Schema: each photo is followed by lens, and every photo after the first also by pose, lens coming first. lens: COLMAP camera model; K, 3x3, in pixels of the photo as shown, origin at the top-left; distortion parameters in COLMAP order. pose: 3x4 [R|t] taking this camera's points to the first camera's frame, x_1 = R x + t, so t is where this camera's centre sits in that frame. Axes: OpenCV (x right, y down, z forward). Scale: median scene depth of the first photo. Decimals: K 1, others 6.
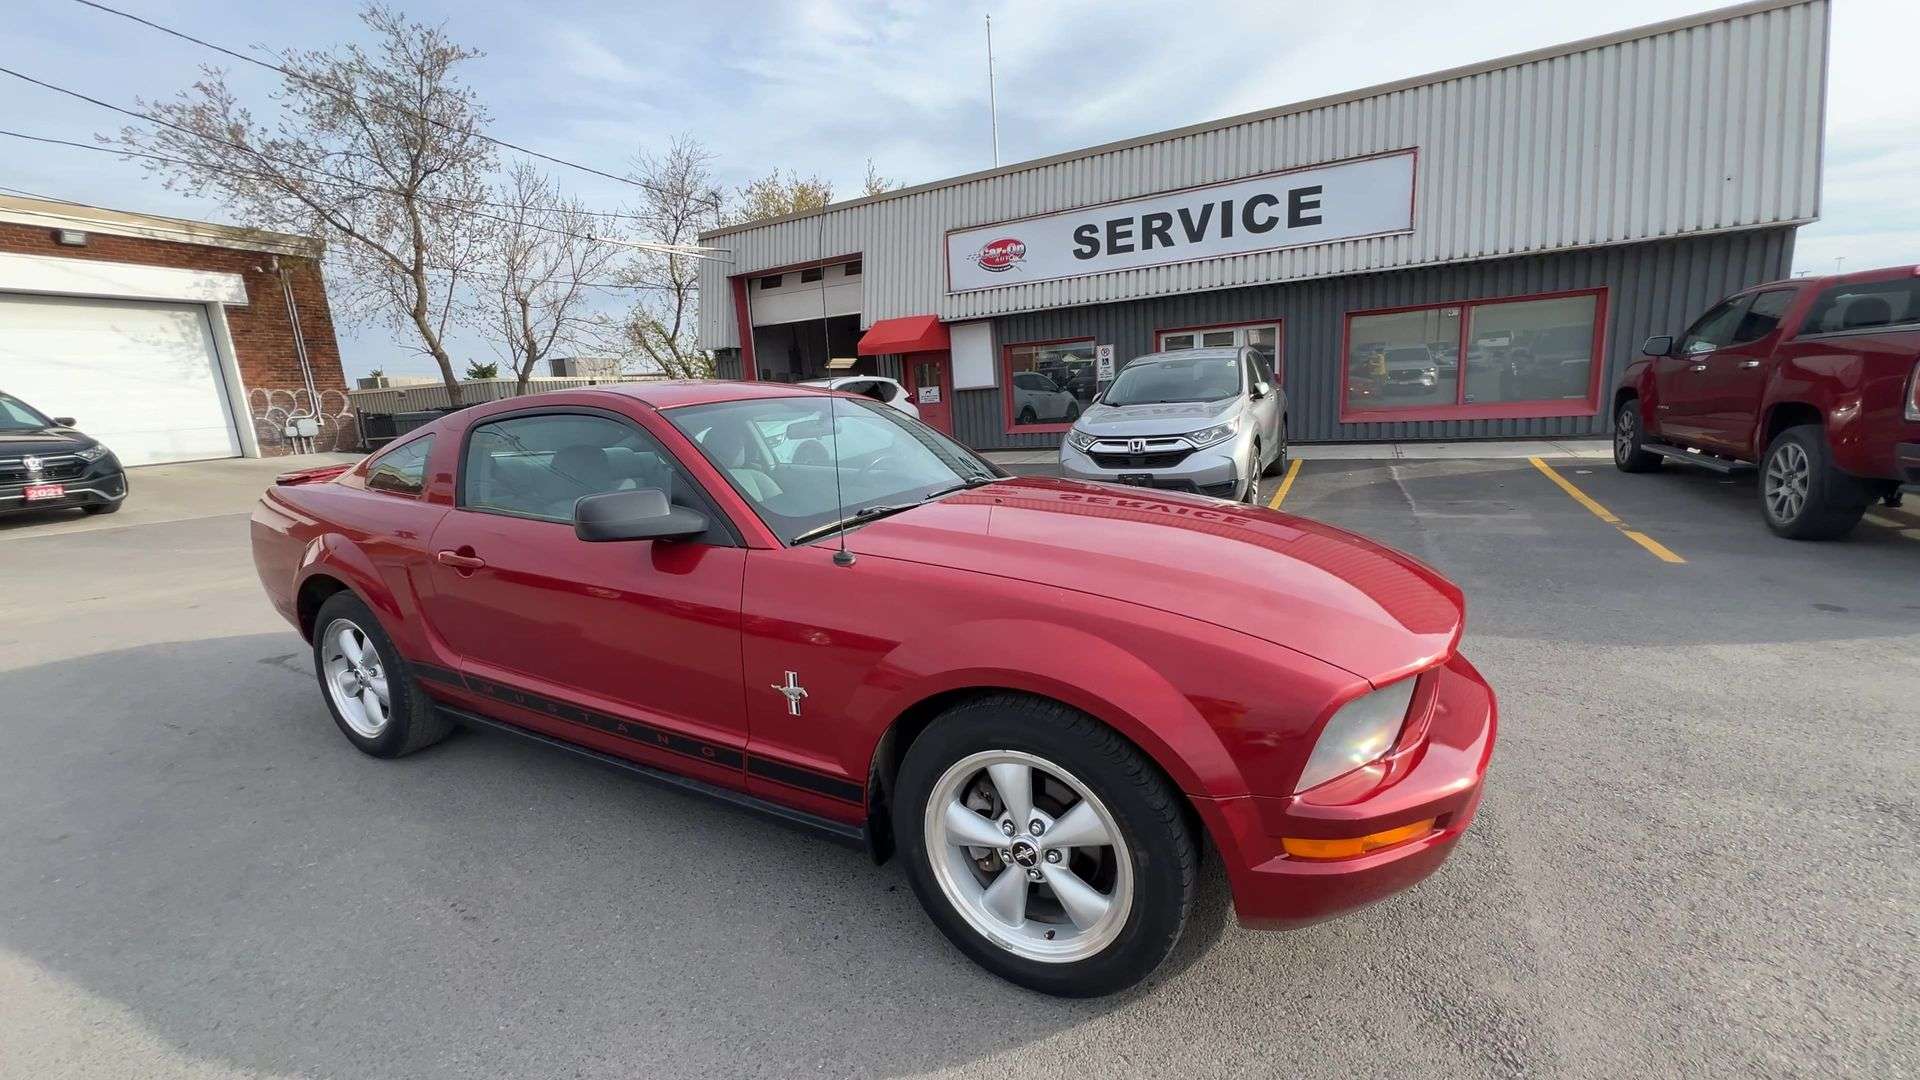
lens RADIAL K [[739.8, 0, 960.0], [0, 739.8, 540.0], [0, 0, 1]] dist [-0.000027, -0.000021]
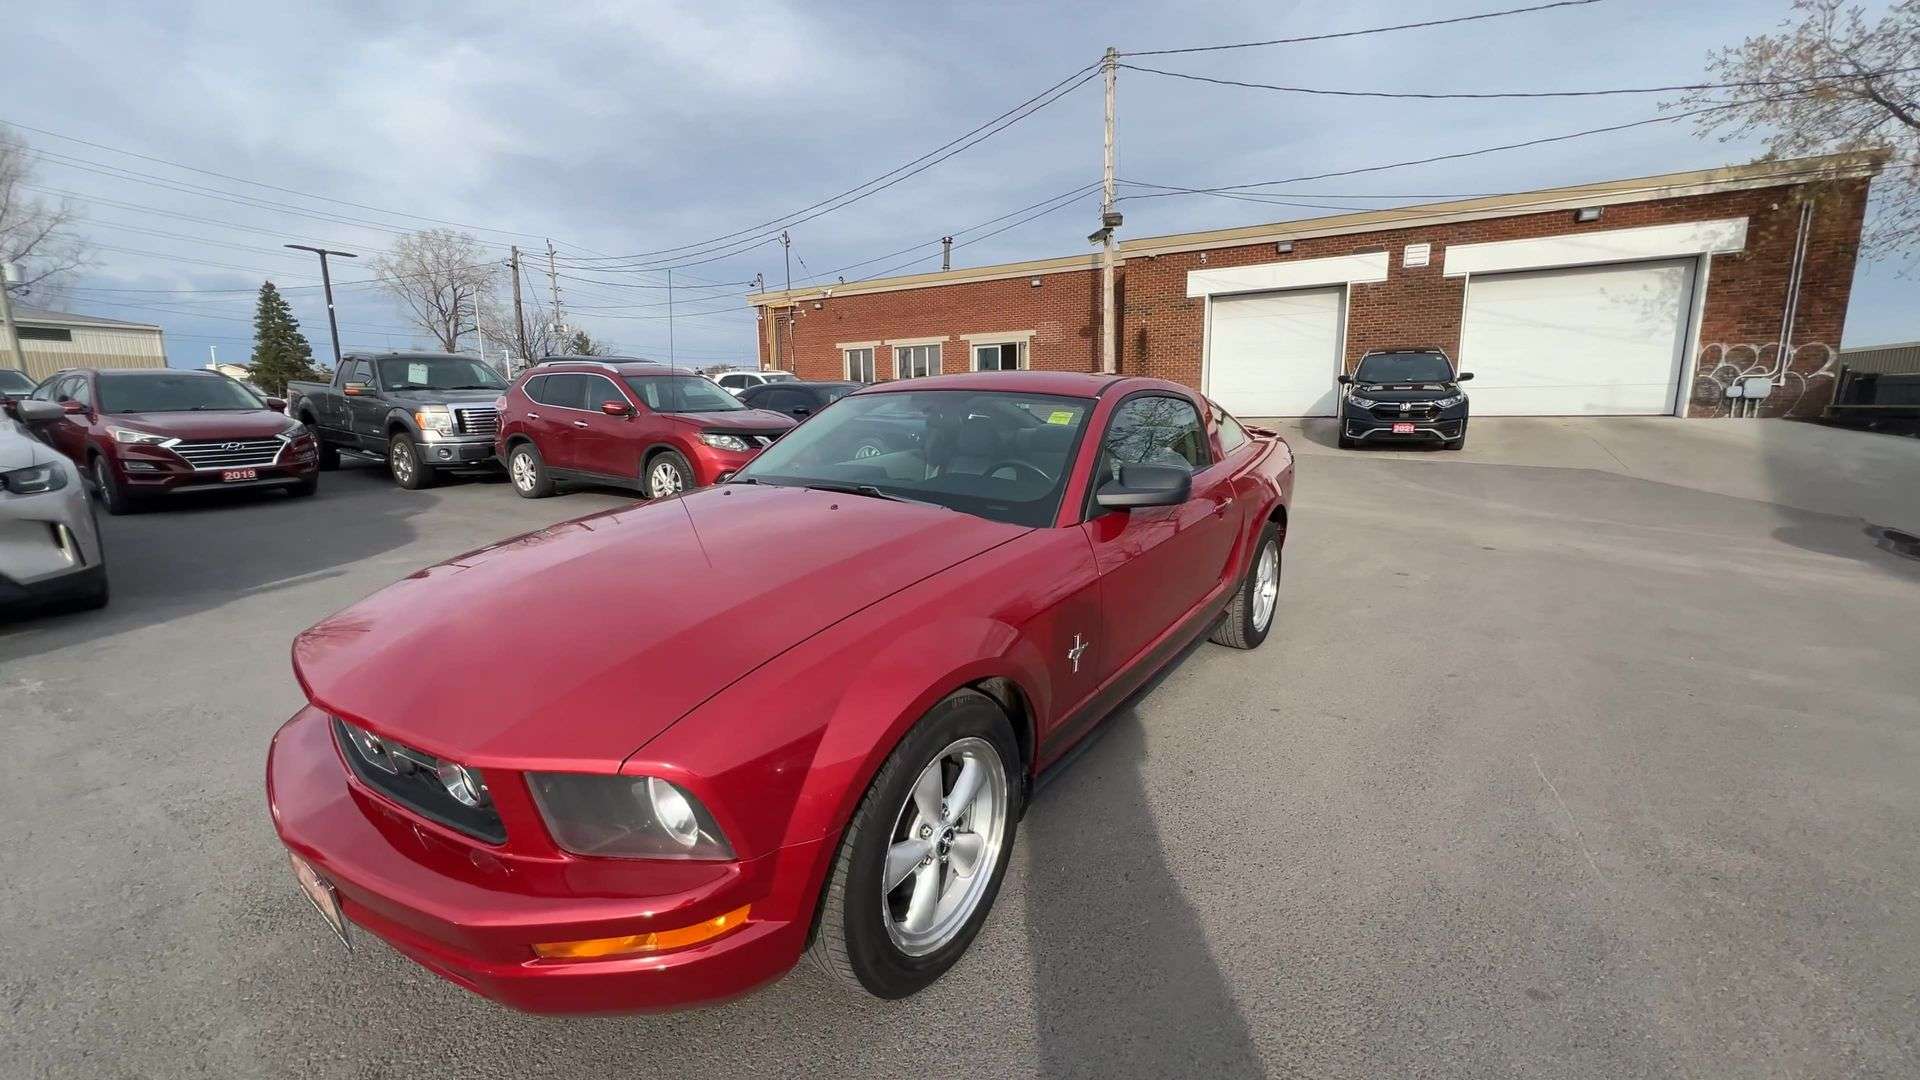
lens RADIAL K [[747.6, 0, 952.2], [0, 747.6, 533.0], [0, 0, 1]] dist [-0.000363, 0.000090]
pose [[-0.152066, 0.230624, -0.961087, 0.150872], [-0.176215, 0.950490, 0.255962, -0.050258], [0.972535, 0.208281, -0.103898, 0.216996]]
